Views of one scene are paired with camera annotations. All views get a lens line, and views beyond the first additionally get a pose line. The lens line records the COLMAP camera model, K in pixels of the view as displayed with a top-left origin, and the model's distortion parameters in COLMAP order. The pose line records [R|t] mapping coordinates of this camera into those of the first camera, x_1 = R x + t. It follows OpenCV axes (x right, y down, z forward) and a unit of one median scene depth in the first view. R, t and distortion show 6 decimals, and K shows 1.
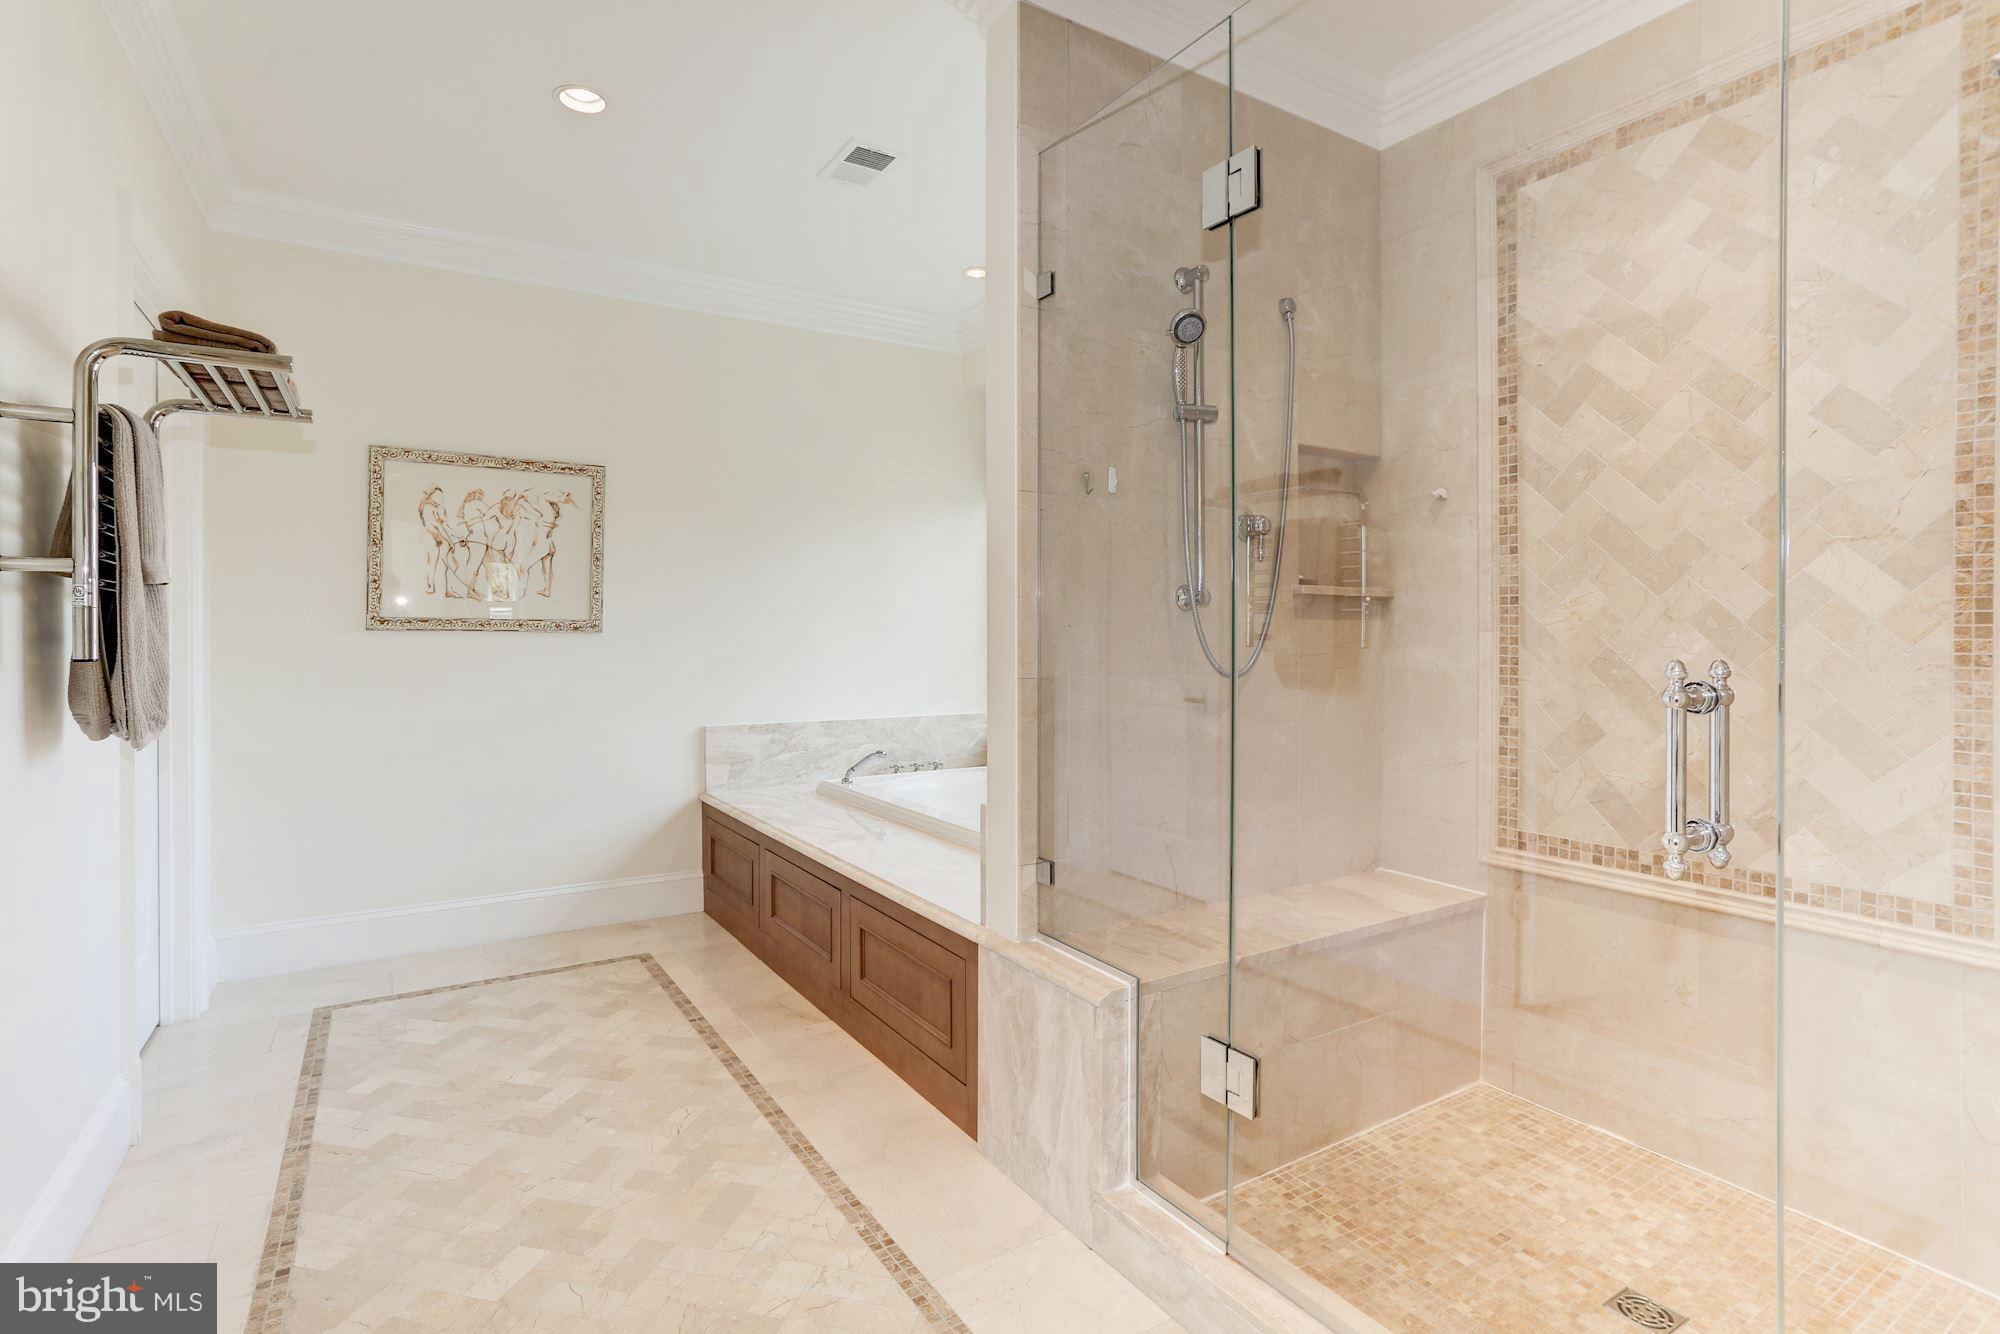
lens RADIAL K [[971.6, 0, 984.8], [0, 971.6, 628.4], [0, 0, 1]] dist [-0.007067, 0.000765]
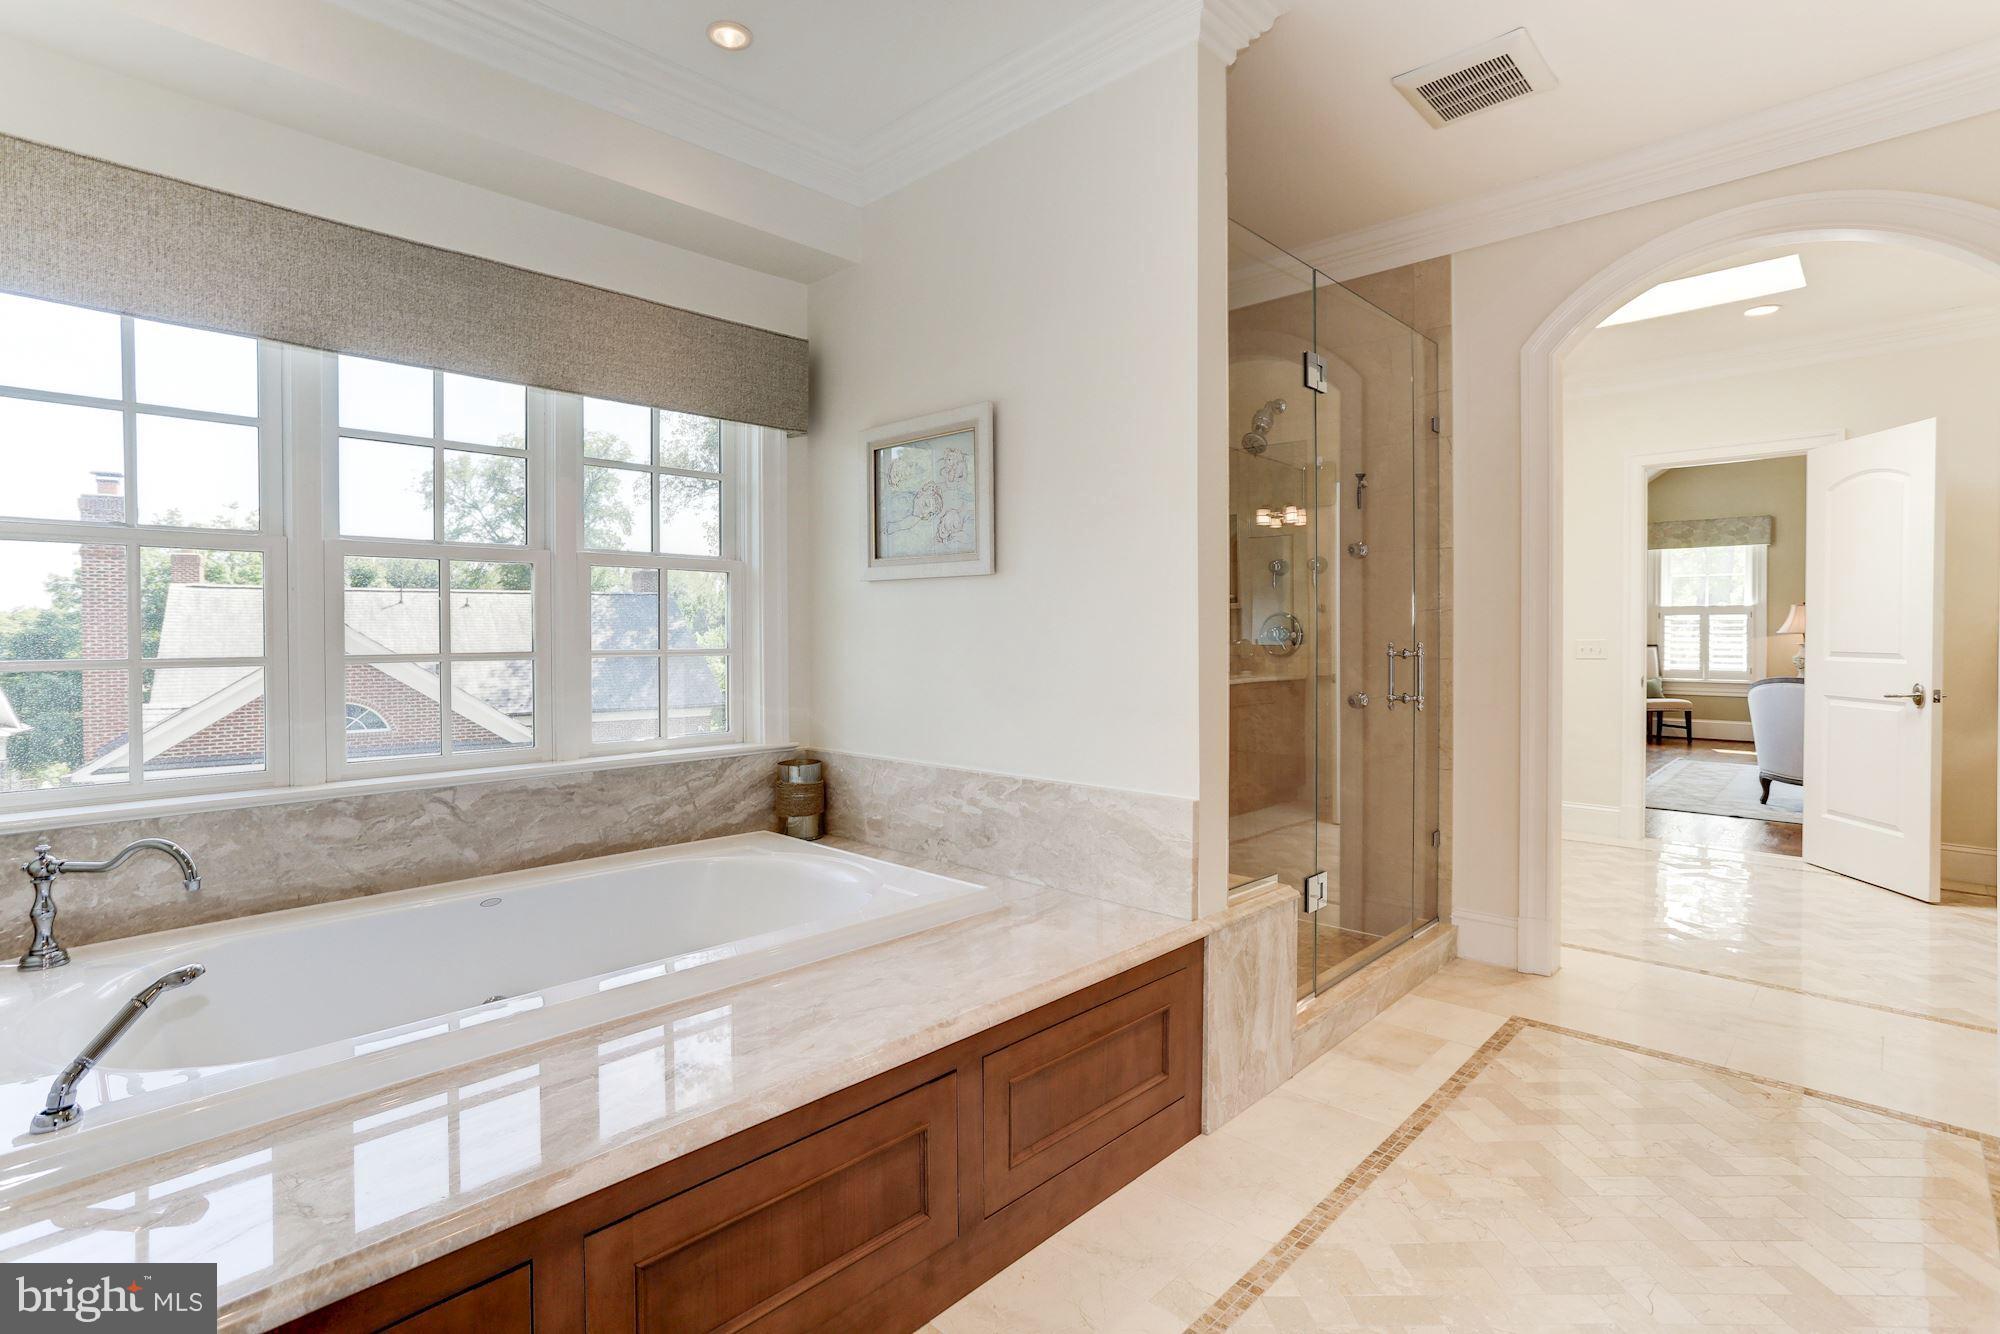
lens RADIAL K [[971.6, 0, 951.2], [0, 971.6, 660.4], [0, 0, 1]] dist [-0.007067, 0.000765]
pose [[-0.233493, -0.007654, 0.972328, -0.569004], [0.002591, 0.999961, 0.008494, 0.014711], [-0.972355, 0.004503, -0.233464, 0.907750]]
